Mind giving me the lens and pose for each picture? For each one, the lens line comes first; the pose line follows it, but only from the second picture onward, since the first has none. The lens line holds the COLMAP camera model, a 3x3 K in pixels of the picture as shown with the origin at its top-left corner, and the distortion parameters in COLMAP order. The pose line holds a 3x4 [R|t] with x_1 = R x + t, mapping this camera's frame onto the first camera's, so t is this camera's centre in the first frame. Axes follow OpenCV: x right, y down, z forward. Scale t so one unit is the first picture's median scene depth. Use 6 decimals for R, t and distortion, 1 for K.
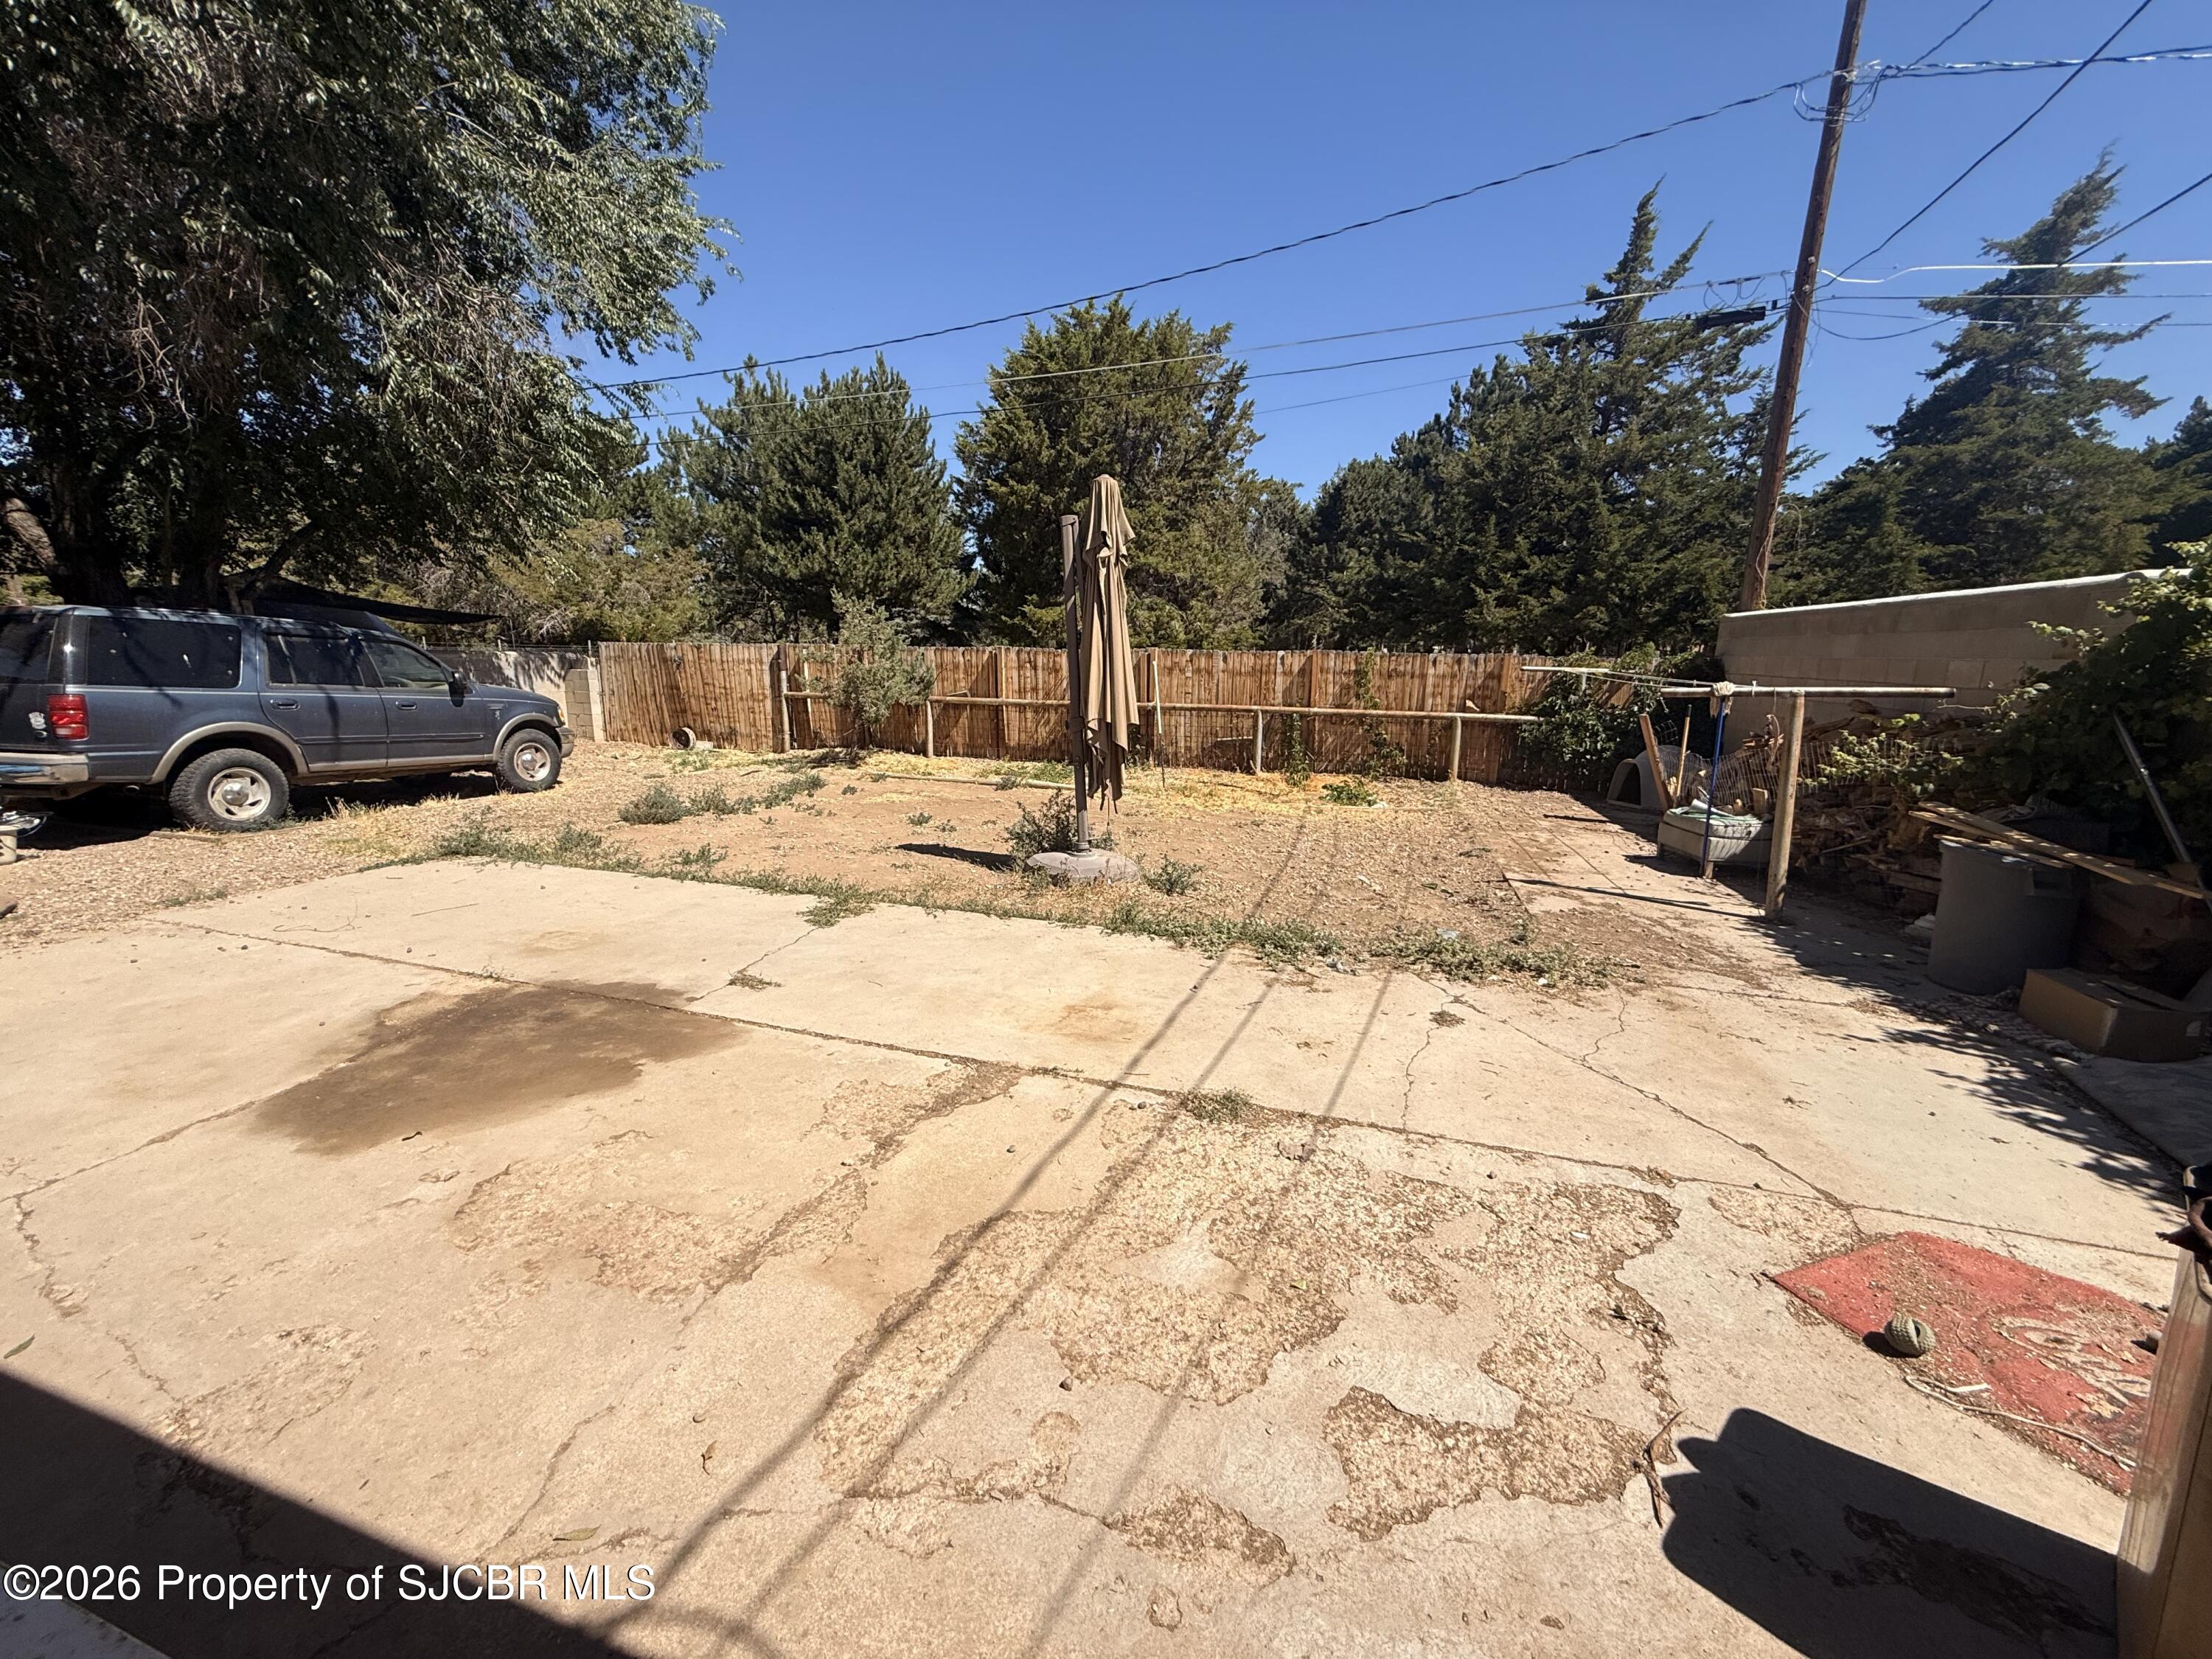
lens RADIAL K [[883.0, 0, 1093.9], [0, 883.0, 836.4], [0, 0, 1]] dist [-0.000420, -0.000057]
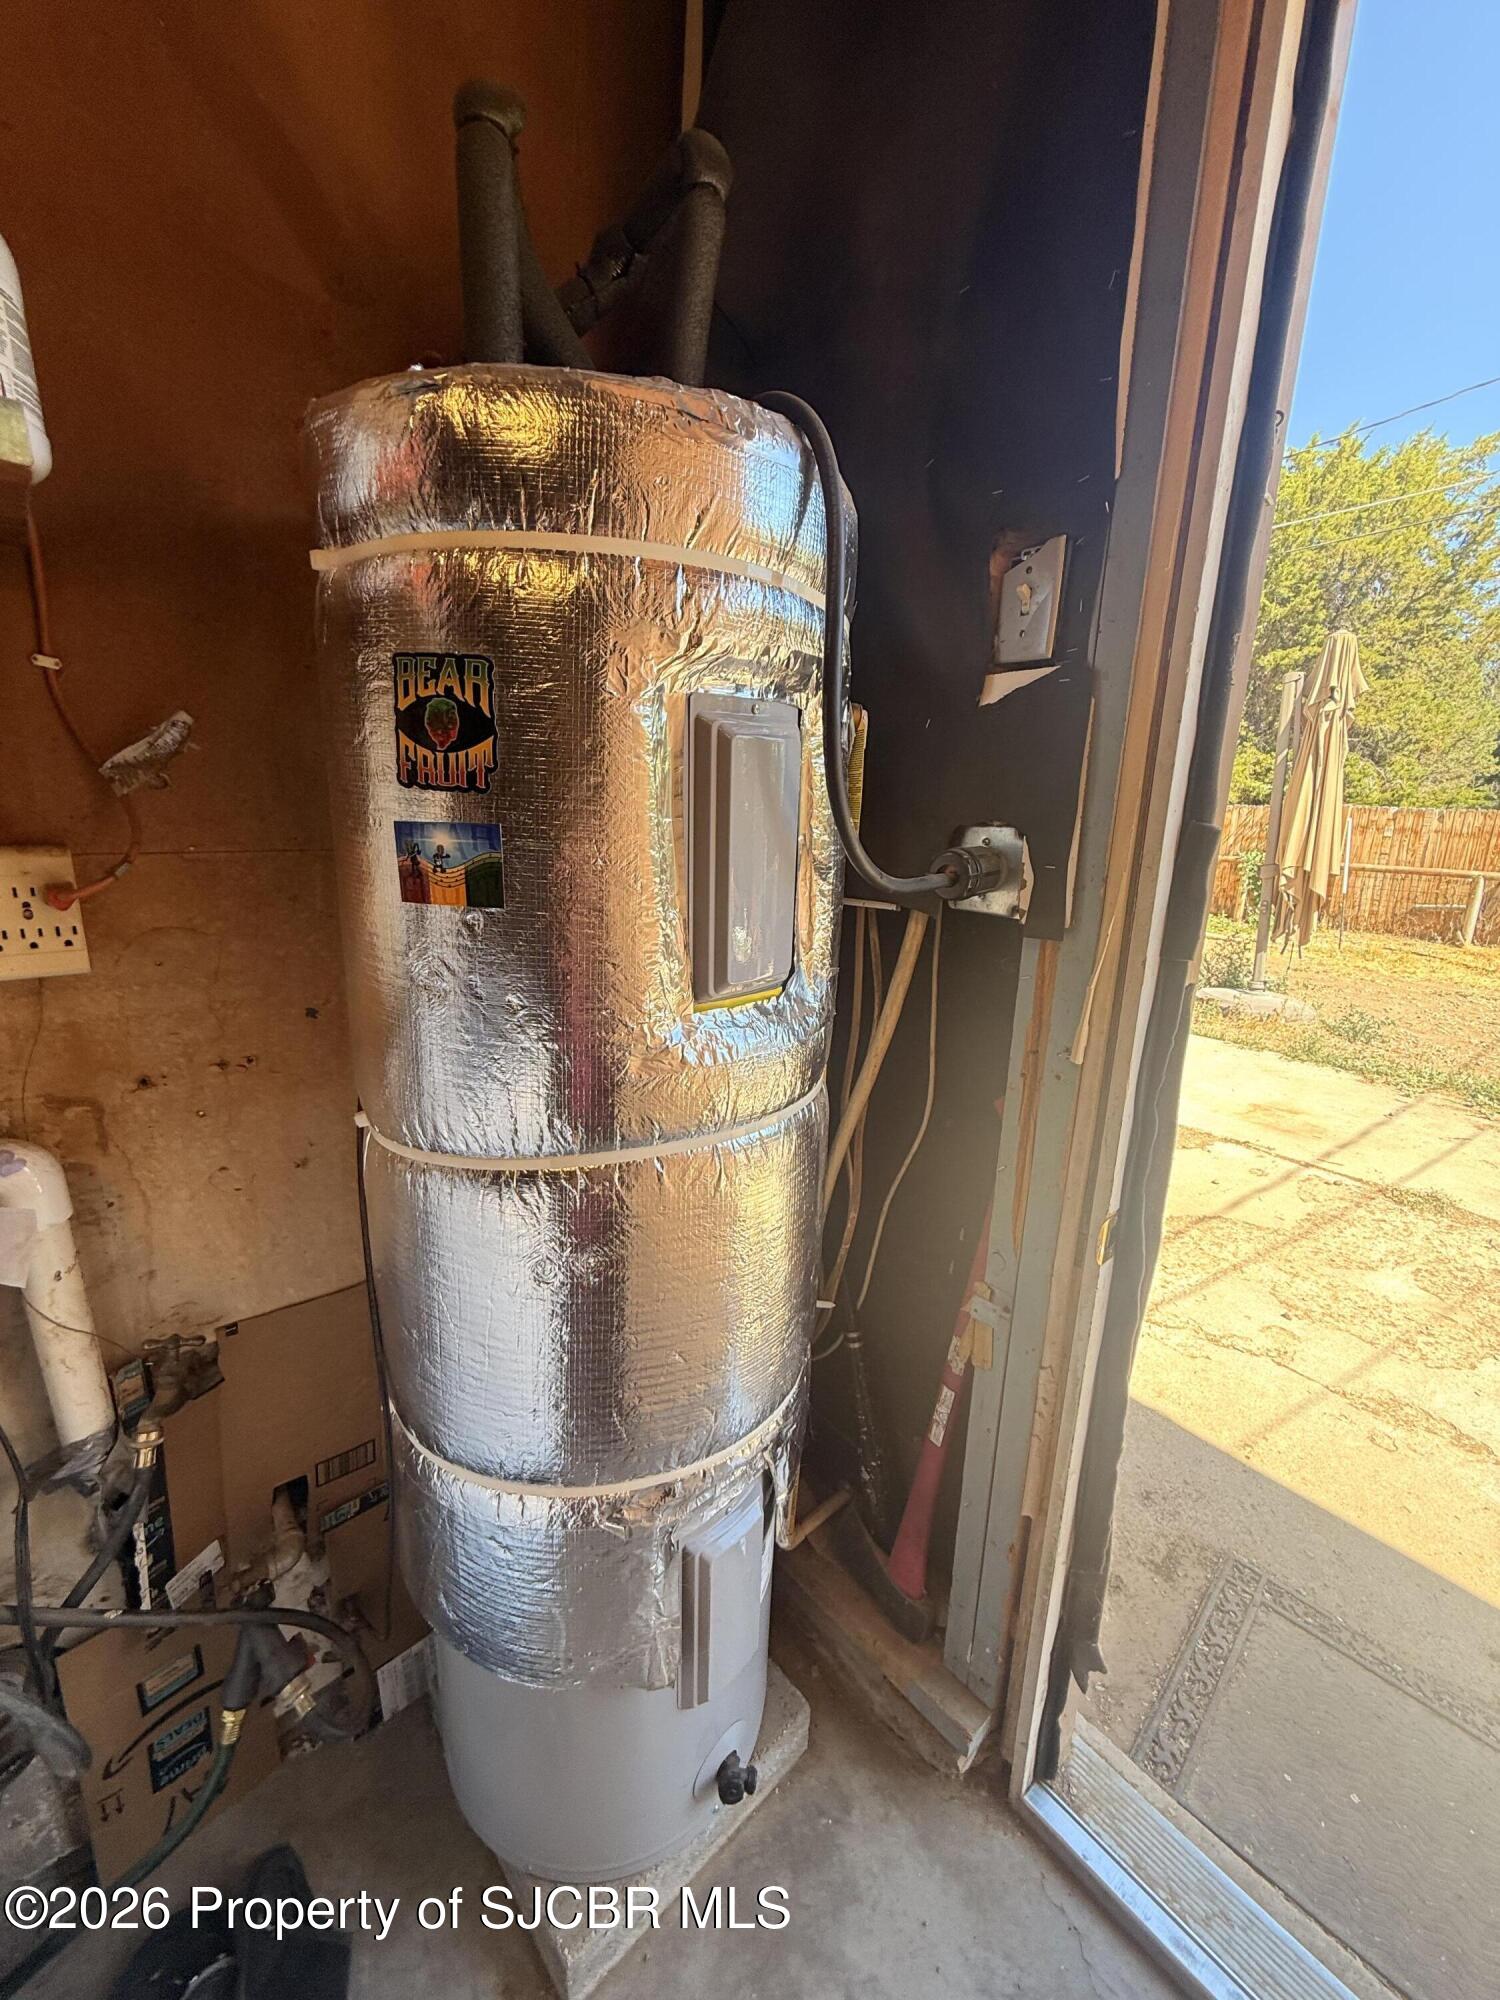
lens RADIAL K [[798.3, 0, 750.4], [0, 798.3, 992.5], [0, 0, 1]] dist [-0.000420, -0.000057]
pose [[0.855785, 0.133866, -0.499712, -0.057123], [-0.123289, 0.990884, 0.054305, 0.045433], [0.502427, 0.015135, 0.864487, -0.151046]]
